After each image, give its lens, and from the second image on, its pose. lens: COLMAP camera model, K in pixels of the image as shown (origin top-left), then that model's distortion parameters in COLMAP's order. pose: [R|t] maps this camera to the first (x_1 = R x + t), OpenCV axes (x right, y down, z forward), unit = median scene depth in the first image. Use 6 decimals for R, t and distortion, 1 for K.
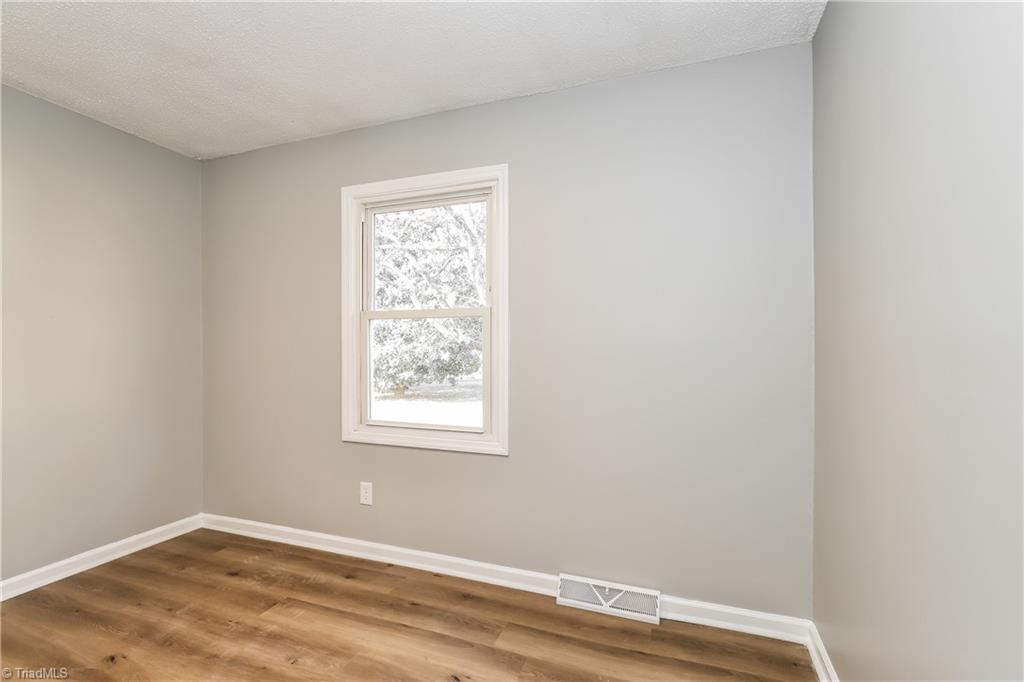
lens RADIAL K [[468.4, 0, 510.3], [0, 468.4, 342.6], [0, 0, 1]] dist [-0.020700, 0.001345]
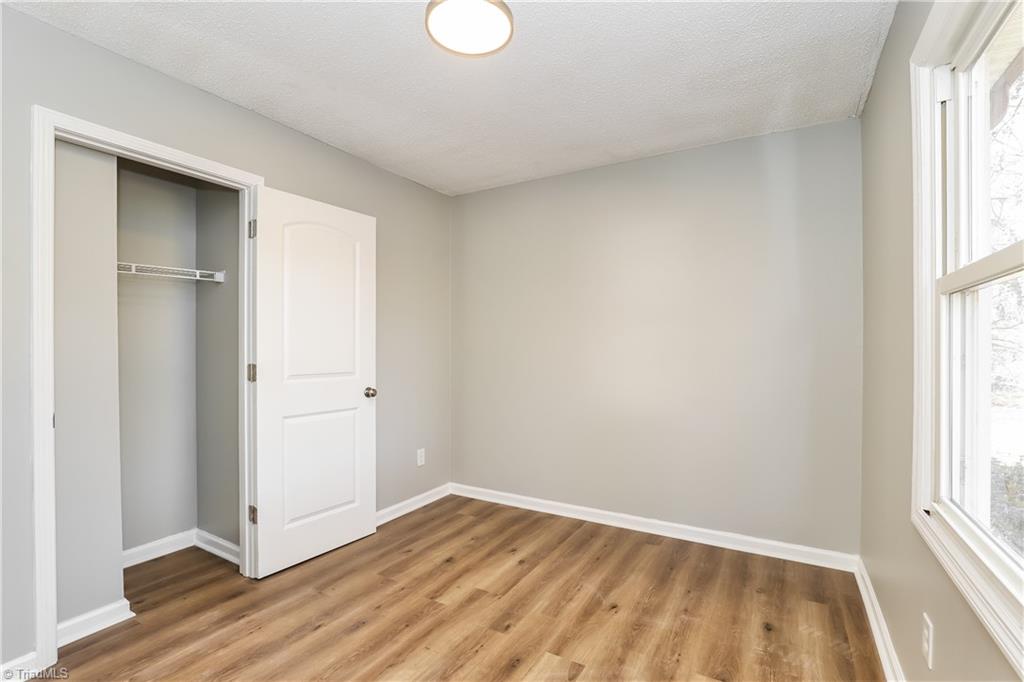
lens RADIAL K [[468.4, 0, 515.7], [0, 468.4, 339.9], [0, 0, 1]] dist [-0.020700, 0.001345]
pose [[-0.160005, -0.005000, -0.987104, 0.299425], [0.006453, 0.999961, -0.006112, -0.008382], [0.987095, -0.007348, -0.159966, 0.727791]]
